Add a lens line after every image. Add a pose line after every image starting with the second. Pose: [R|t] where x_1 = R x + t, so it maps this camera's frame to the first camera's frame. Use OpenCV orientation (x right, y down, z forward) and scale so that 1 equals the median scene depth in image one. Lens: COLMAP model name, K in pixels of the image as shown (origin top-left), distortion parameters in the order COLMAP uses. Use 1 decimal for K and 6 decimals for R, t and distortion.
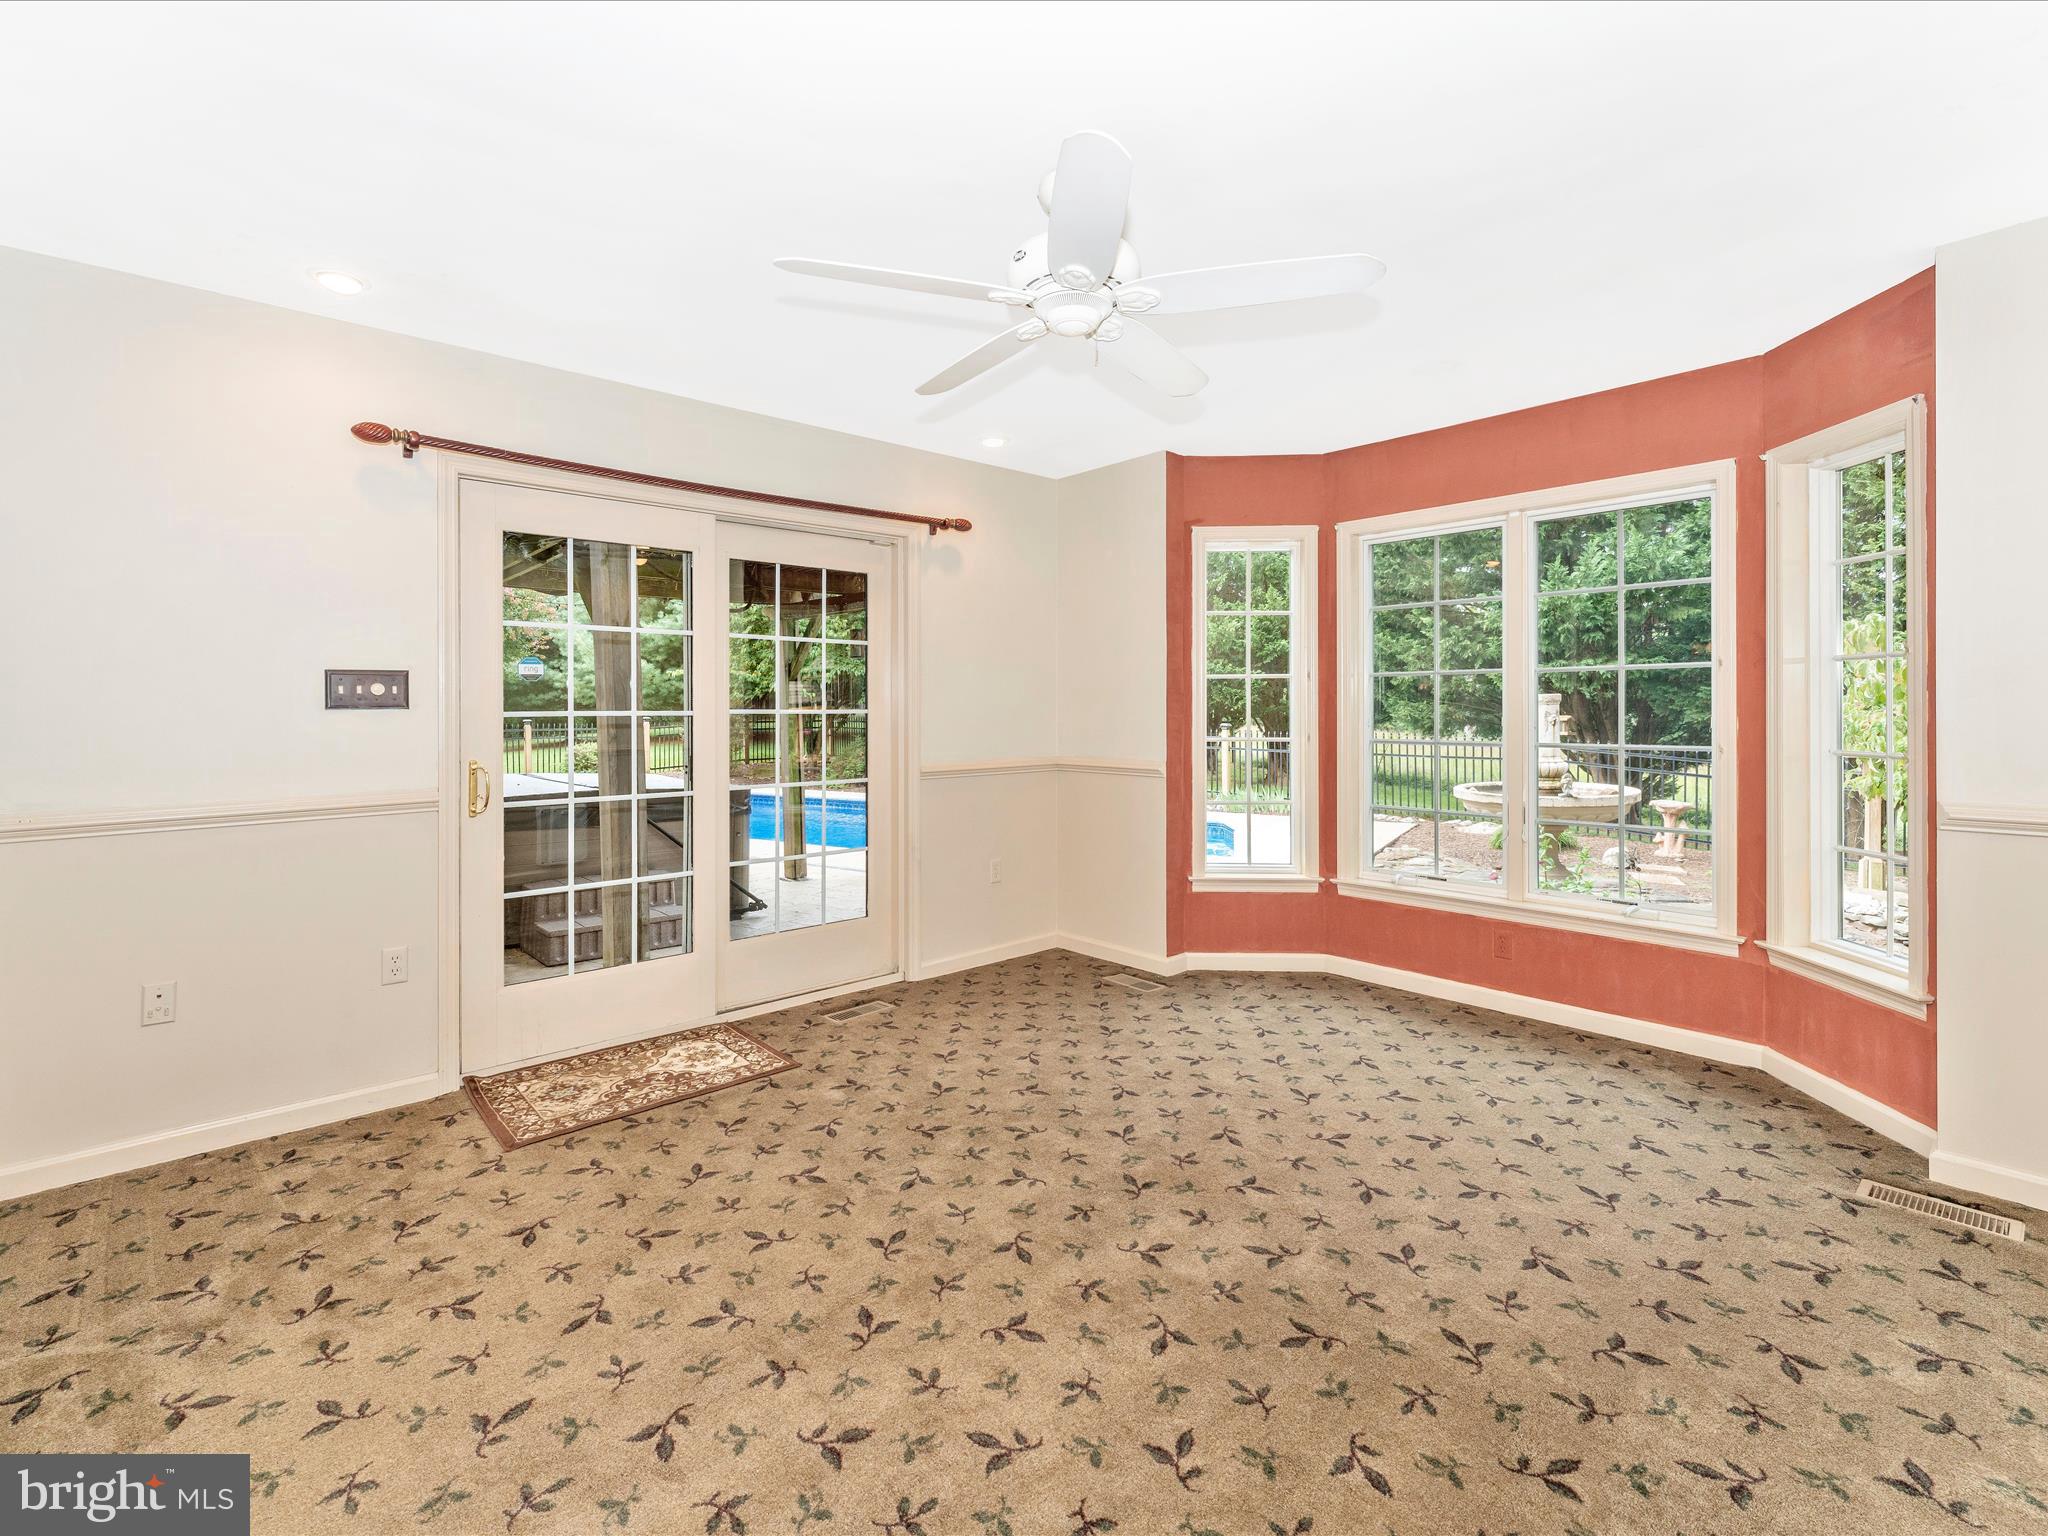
lens RADIAL K [[878.1, 0, 1024.0], [0, 878.1, 707.3], [0, 0, 1]] dist [-0.003202, -0.001373]
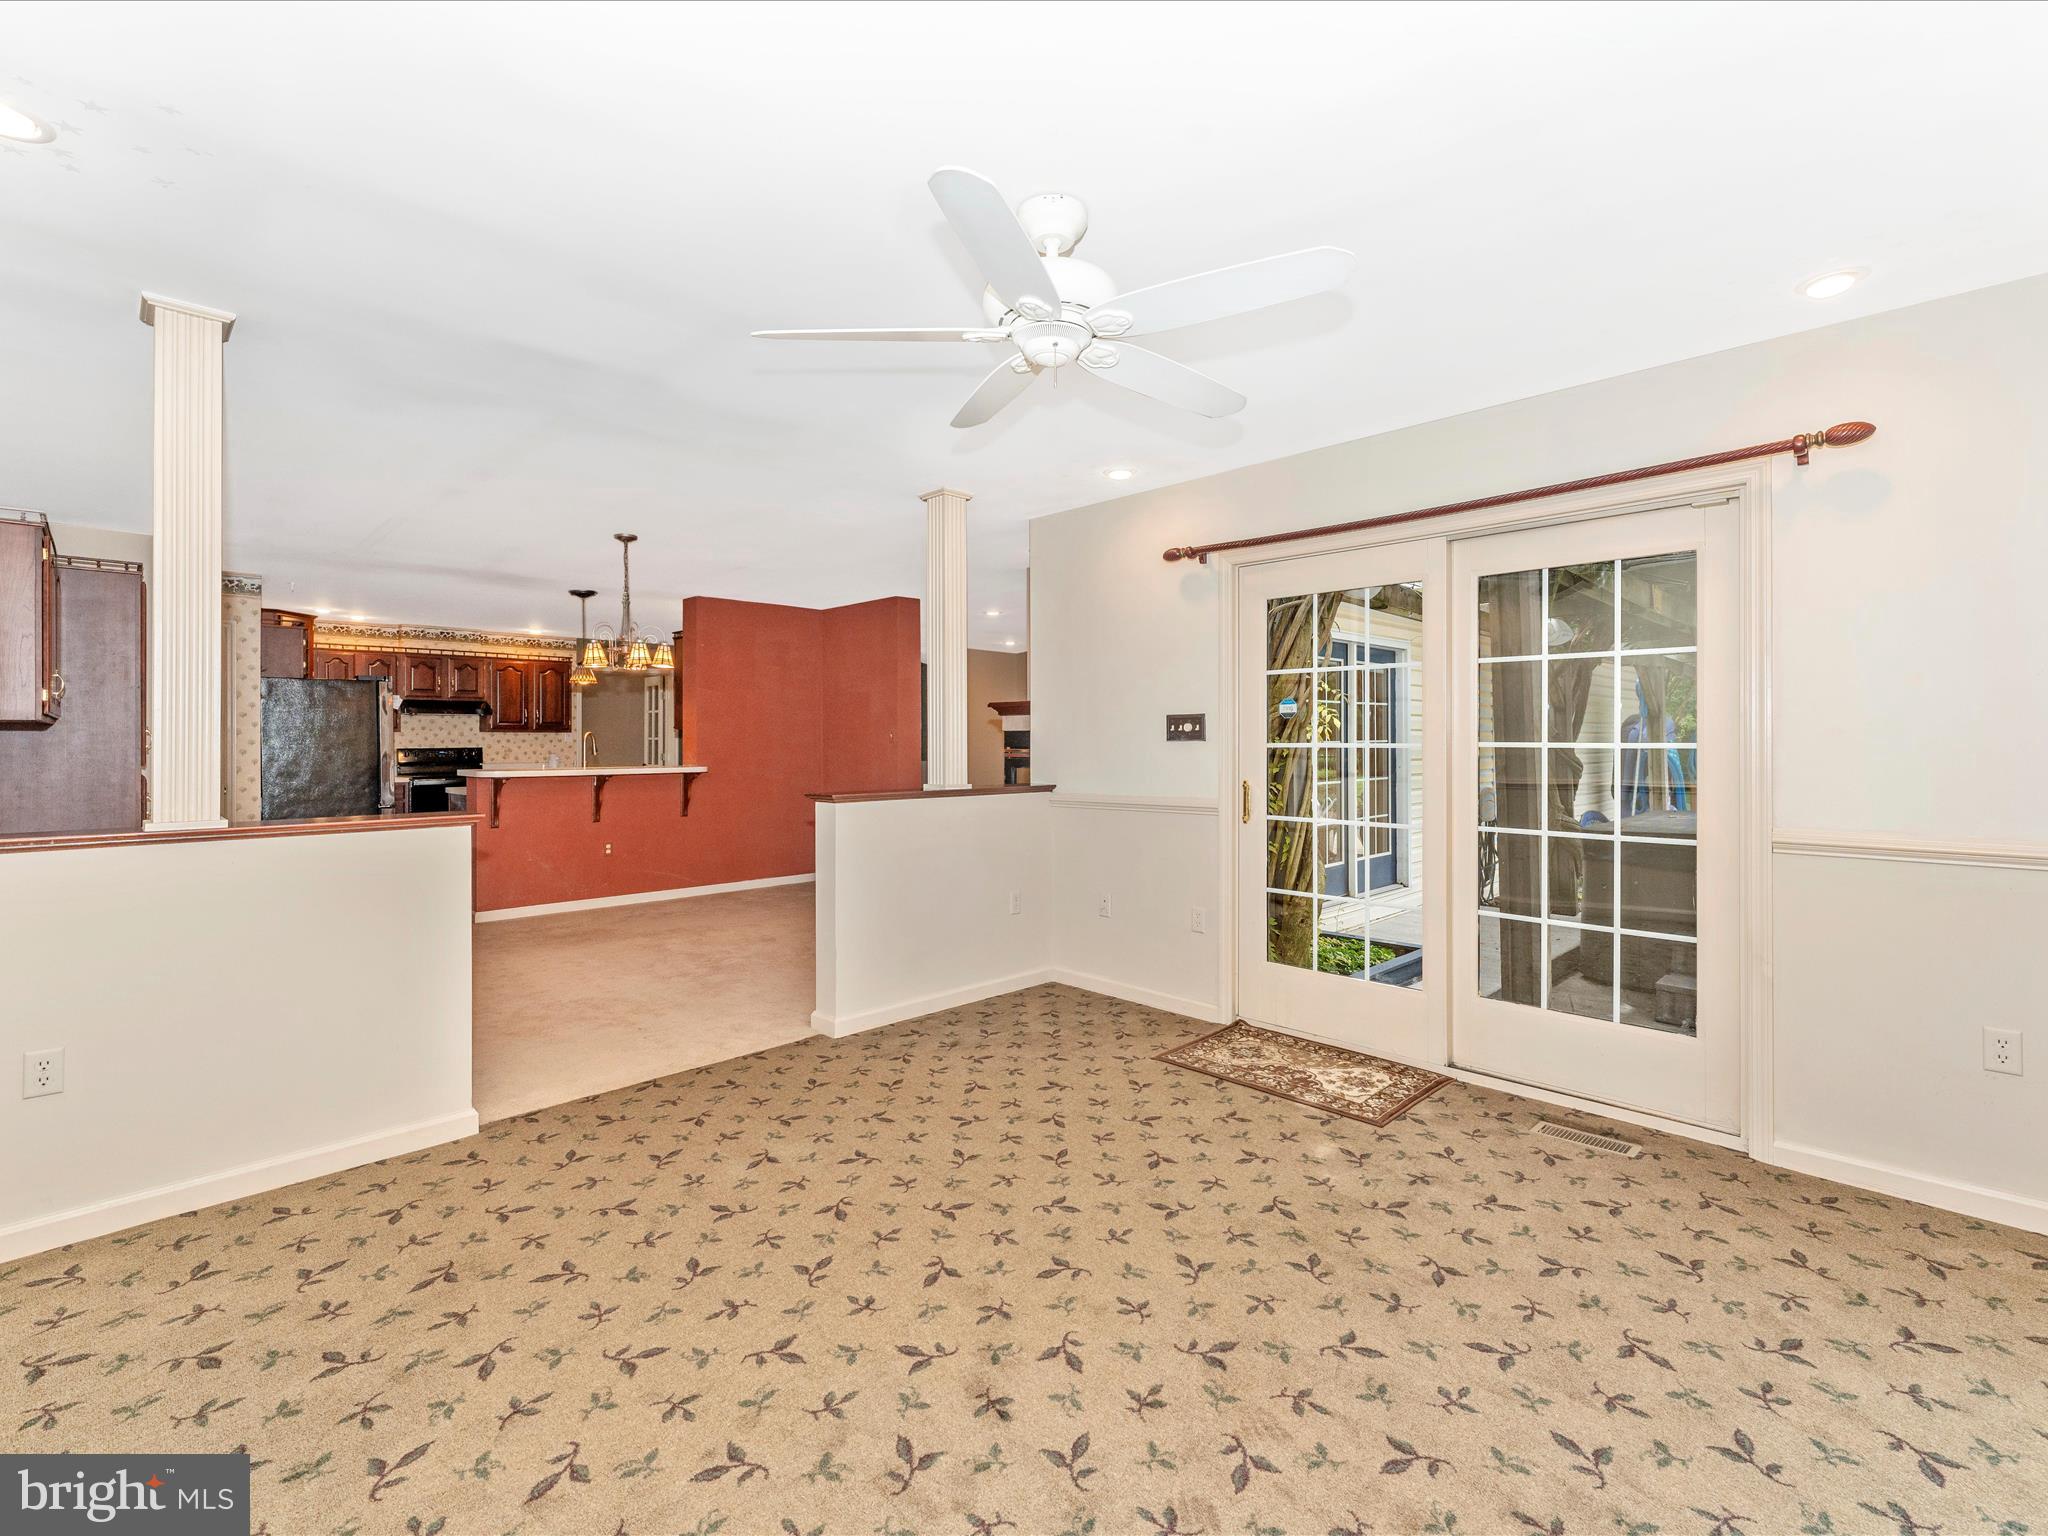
lens RADIAL K [[878.1, 0, 1033.6], [0, 878.1, 737.1], [0, 0, 1]] dist [-0.003202, -0.001373]
pose [[0.104284, -0.001276, -0.994547, 0.646472], [0.001264, 0.999999, -0.001151, -0.003048], [0.994547, -0.001137, 0.104285, 0.552038]]
